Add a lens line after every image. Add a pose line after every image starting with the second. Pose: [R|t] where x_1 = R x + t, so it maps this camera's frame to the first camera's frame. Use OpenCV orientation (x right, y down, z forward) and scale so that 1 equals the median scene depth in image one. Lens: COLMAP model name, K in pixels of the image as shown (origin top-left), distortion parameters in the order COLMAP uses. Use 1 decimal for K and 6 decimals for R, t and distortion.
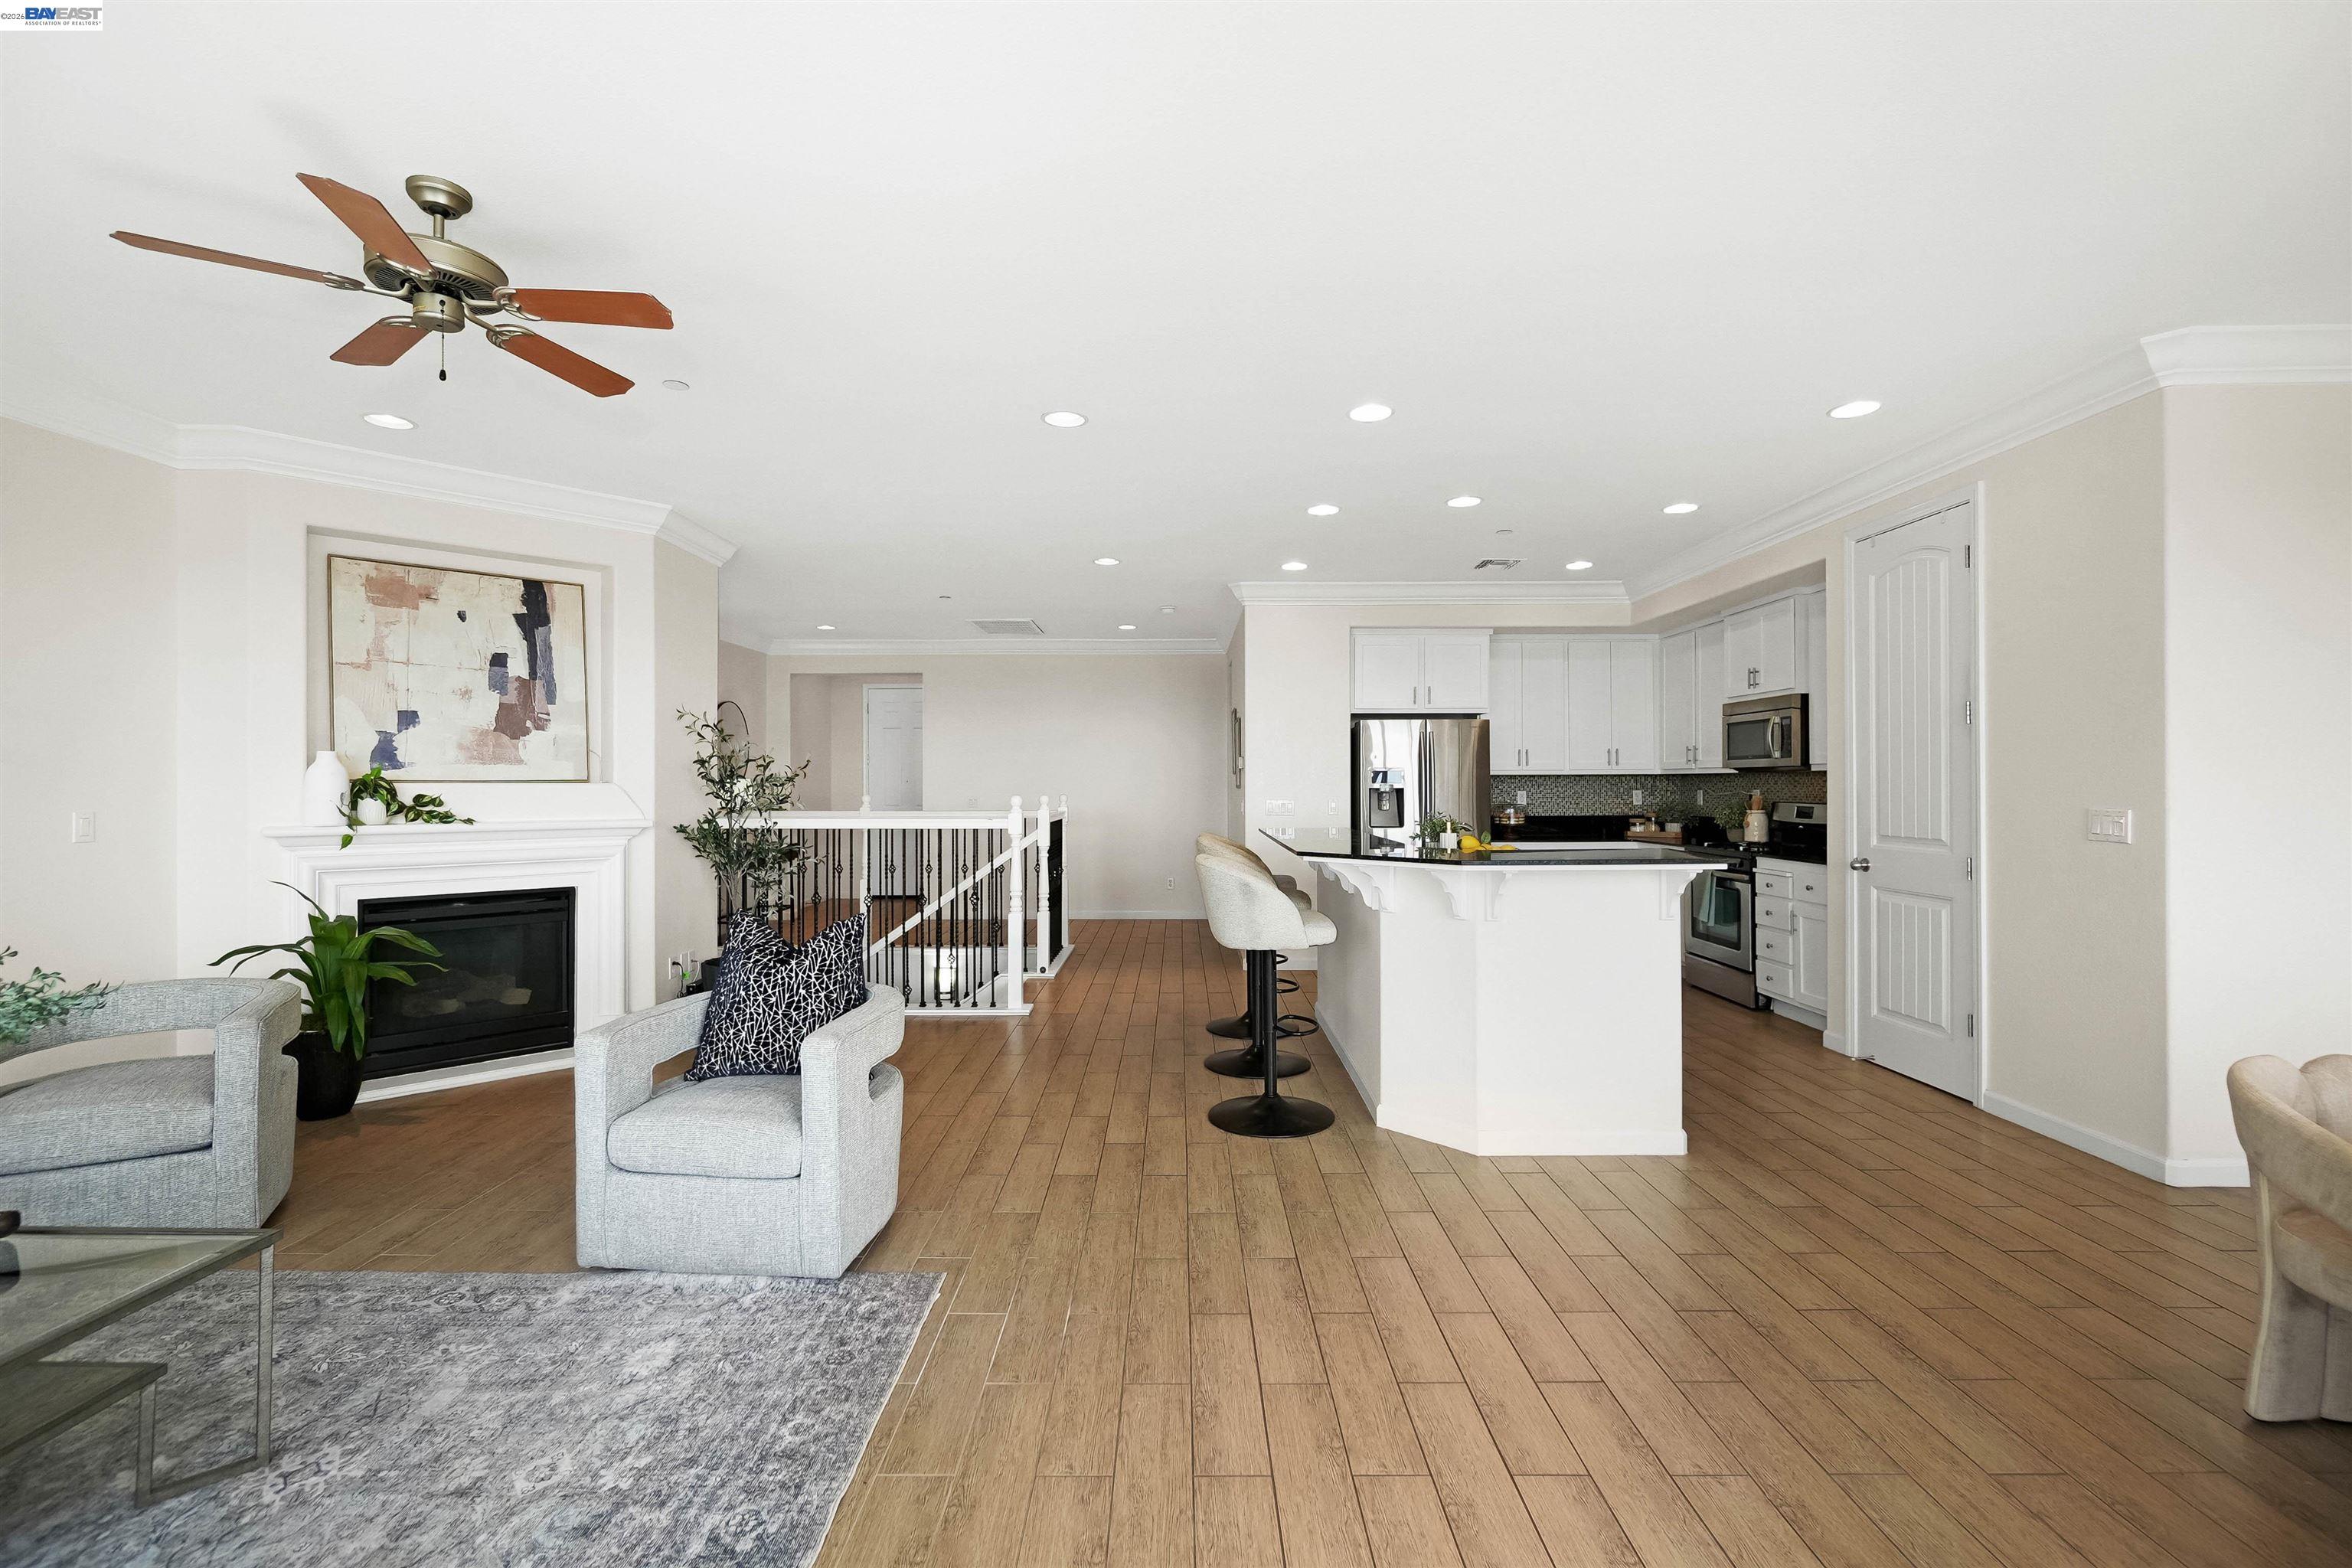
lens RADIAL K [[1017.9, 0, 1172.7], [0, 1017.9, 788.7], [0, 0, 1]] dist [-0.012997, 0.001904]
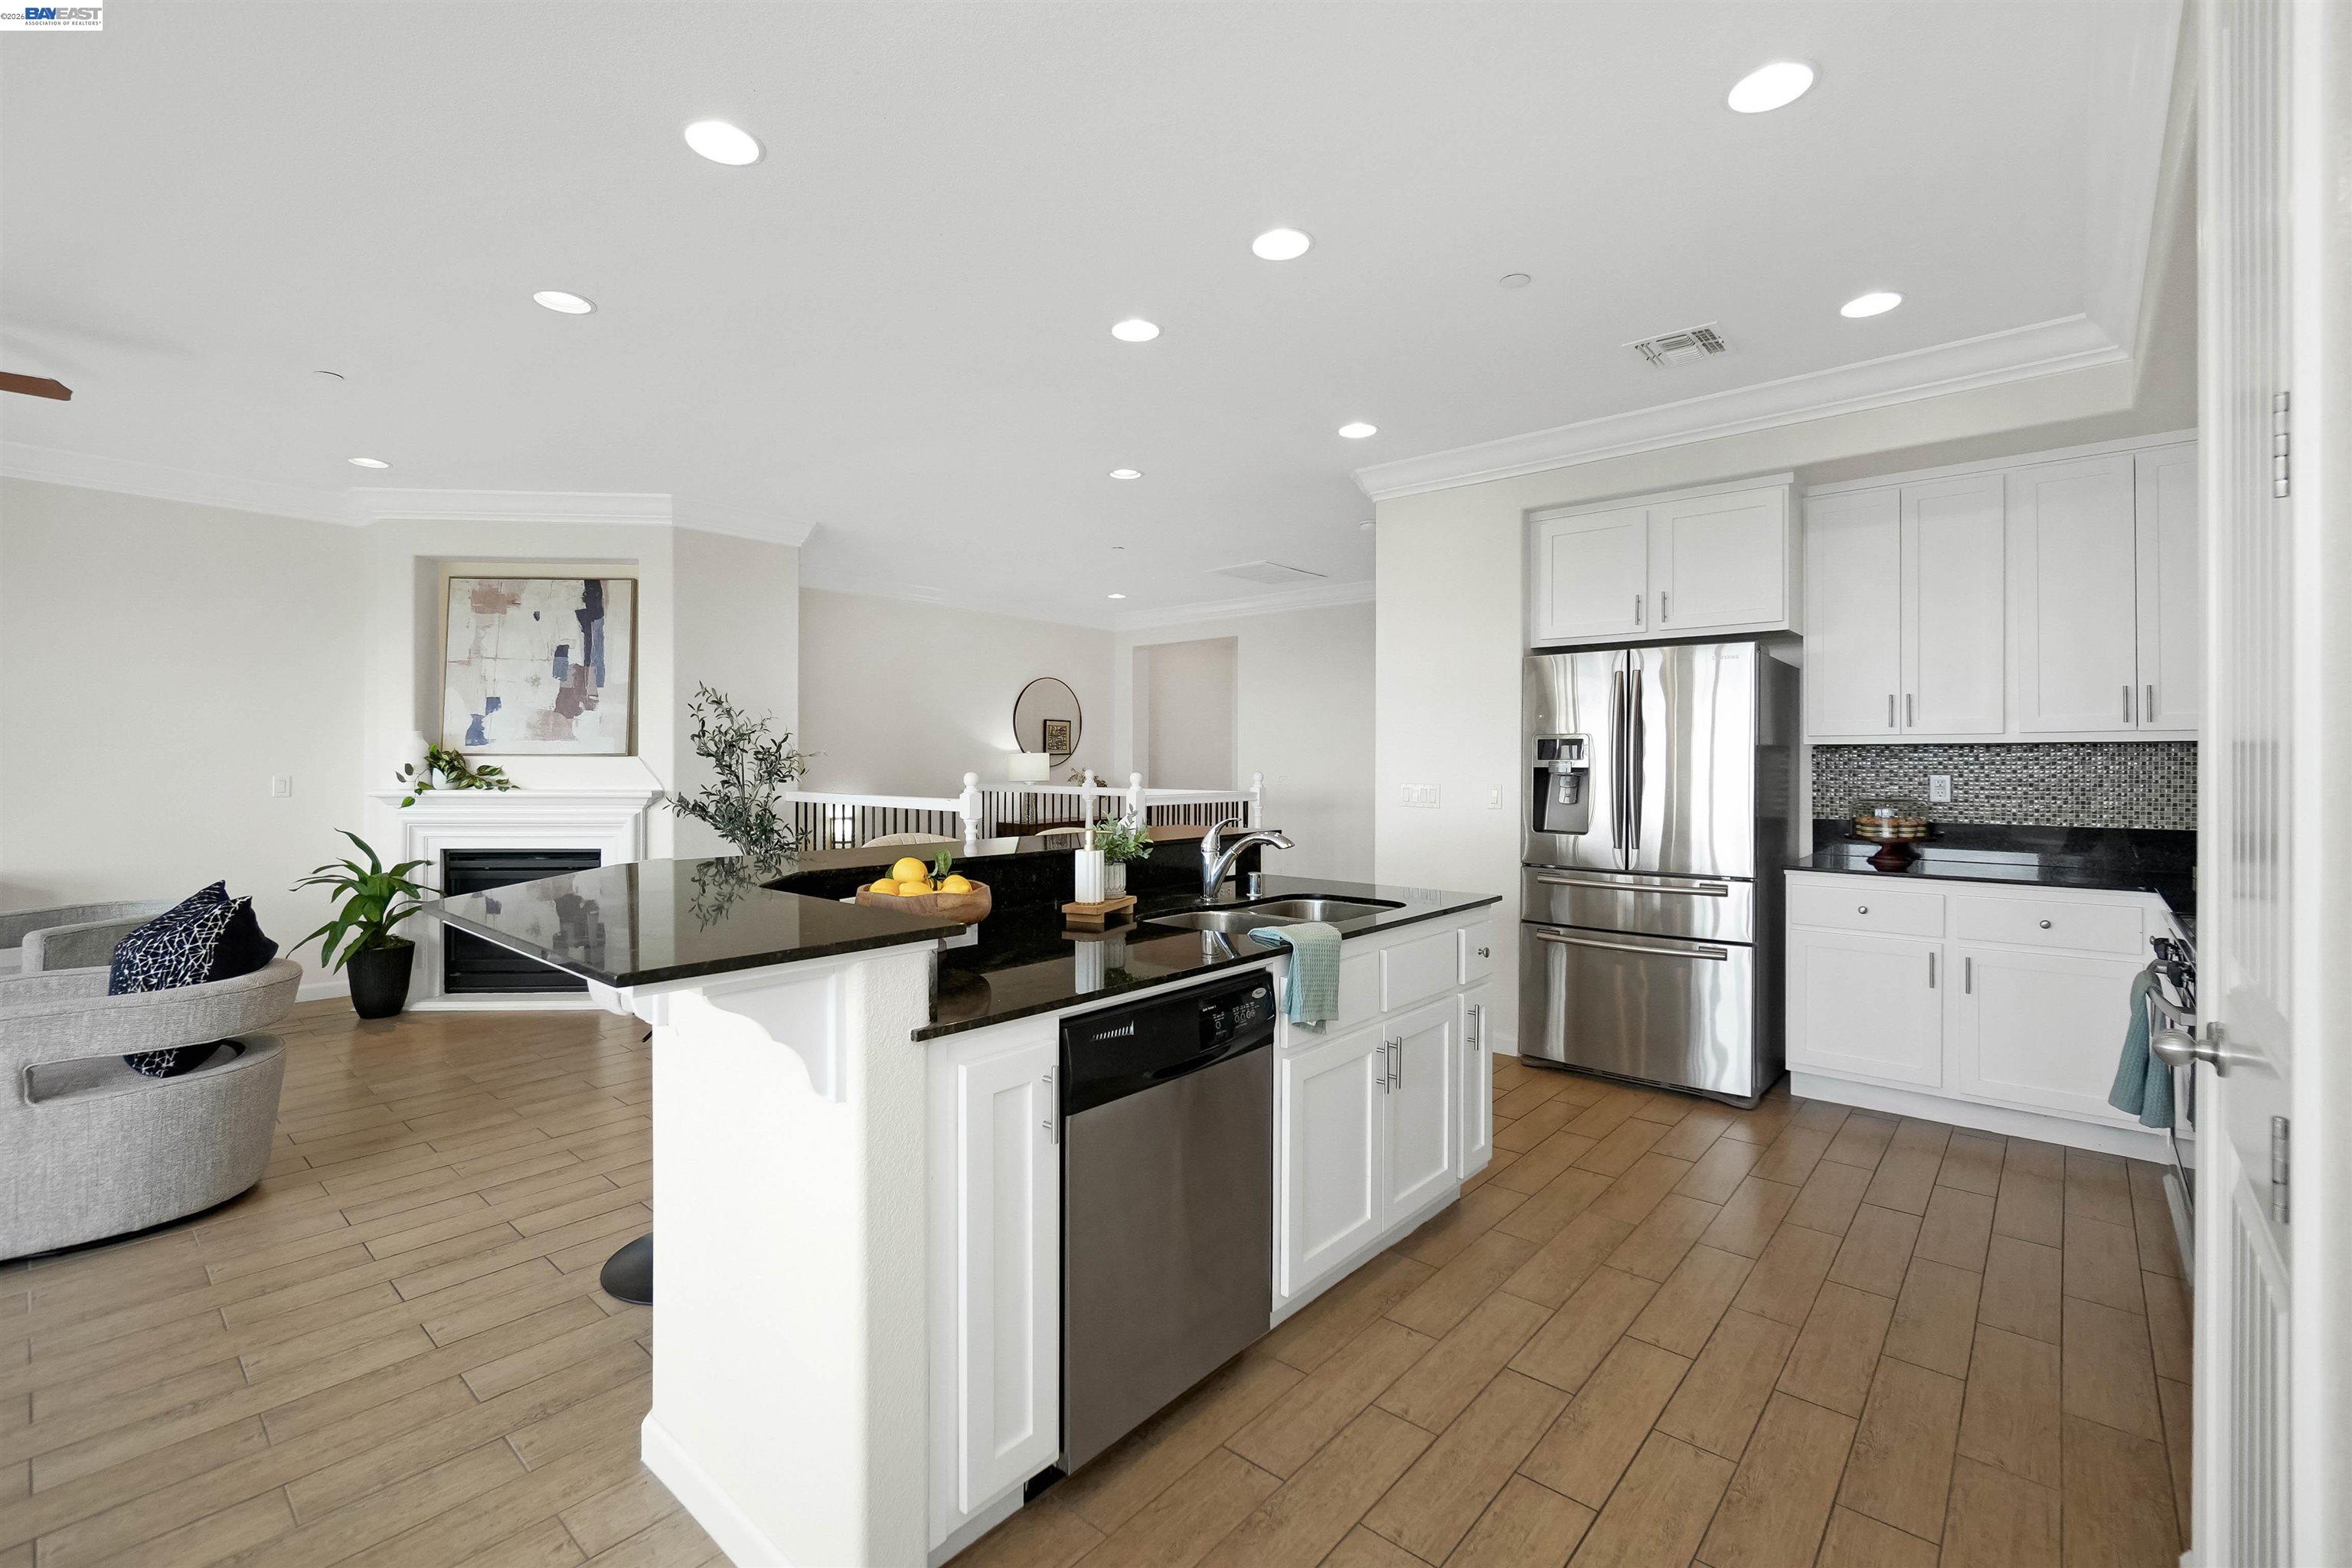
lens RADIAL K [[1017.9, 0, 1168.1], [0, 1017.9, 764.1], [0, 0, 1]] dist [-0.012997, 0.001904]
pose [[0.754141, 0.006574, -0.656680, 0.618030], [-0.005969, 0.999977, 0.003156, -0.004486], [0.656686, 0.001540, 0.754163, 0.567782]]
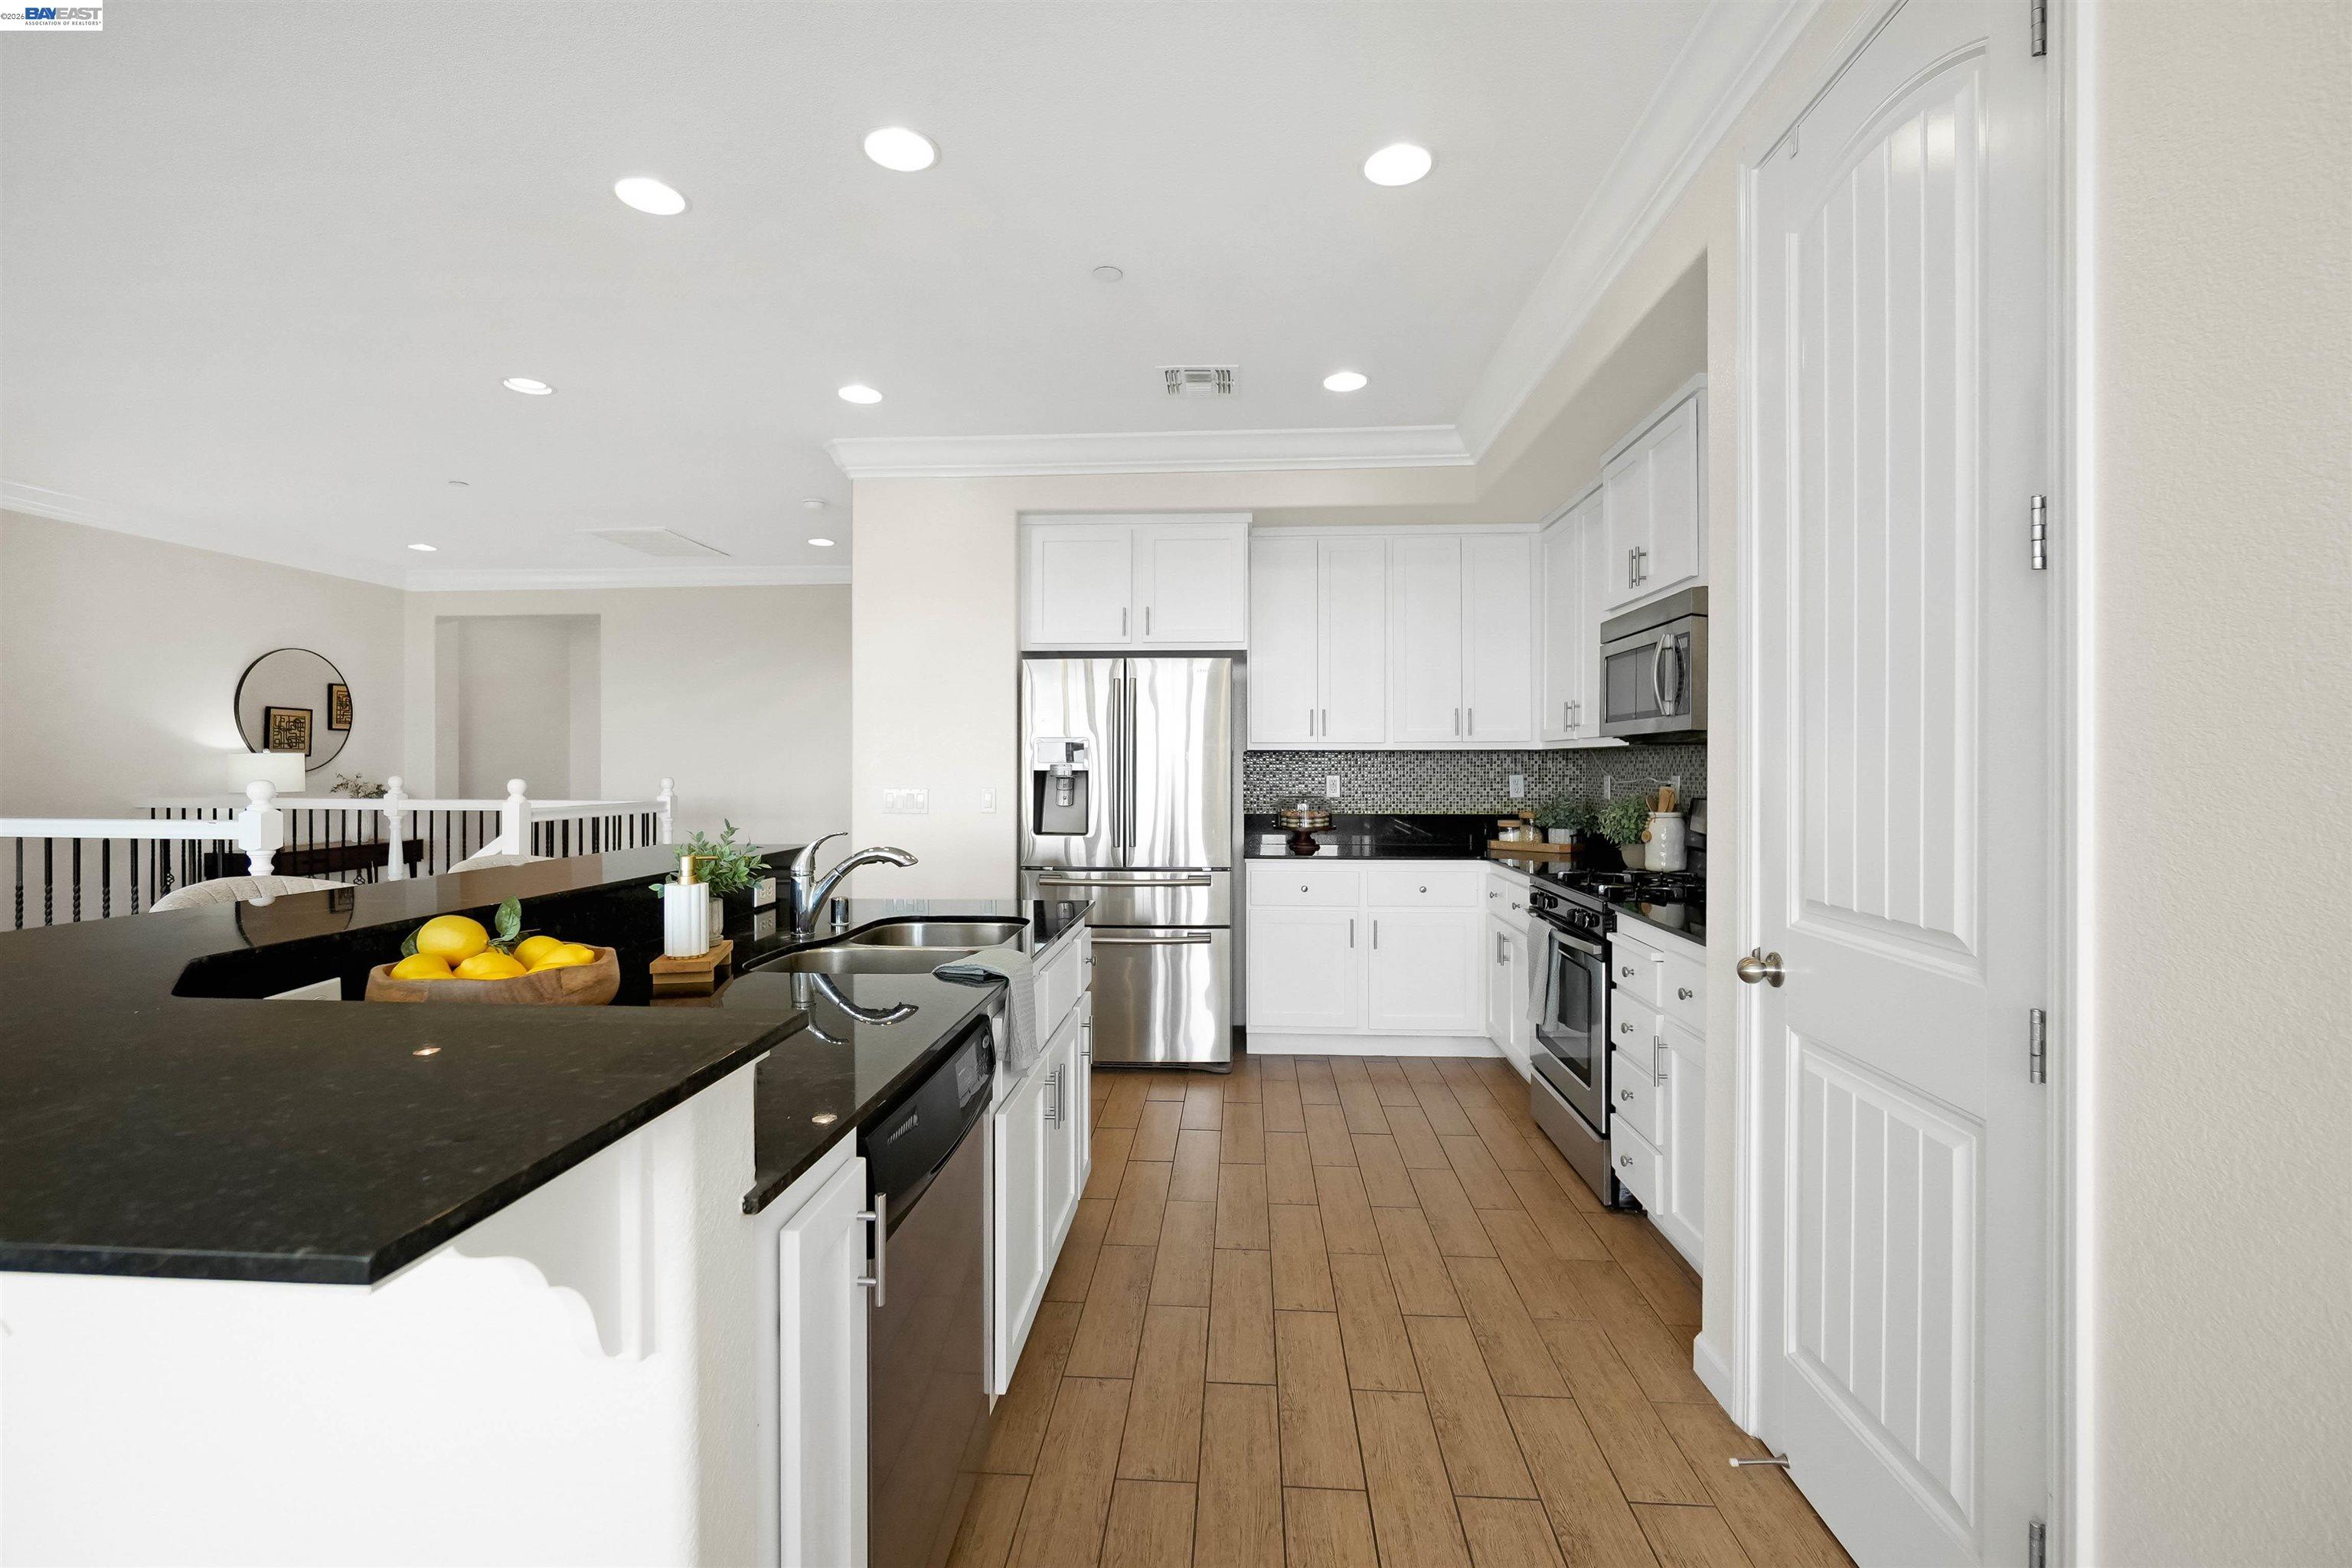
lens RADIAL K [[1017.9, 0, 1181.1], [0, 1017.9, 772.5], [0, 0, 1]] dist [-0.012997, 0.001904]
pose [[0.998497, 0.005160, -0.054567, 0.453820], [-0.005004, 0.999983, 0.003003, -0.001938], [0.054582, -0.002726, 0.998506, 0.566819]]
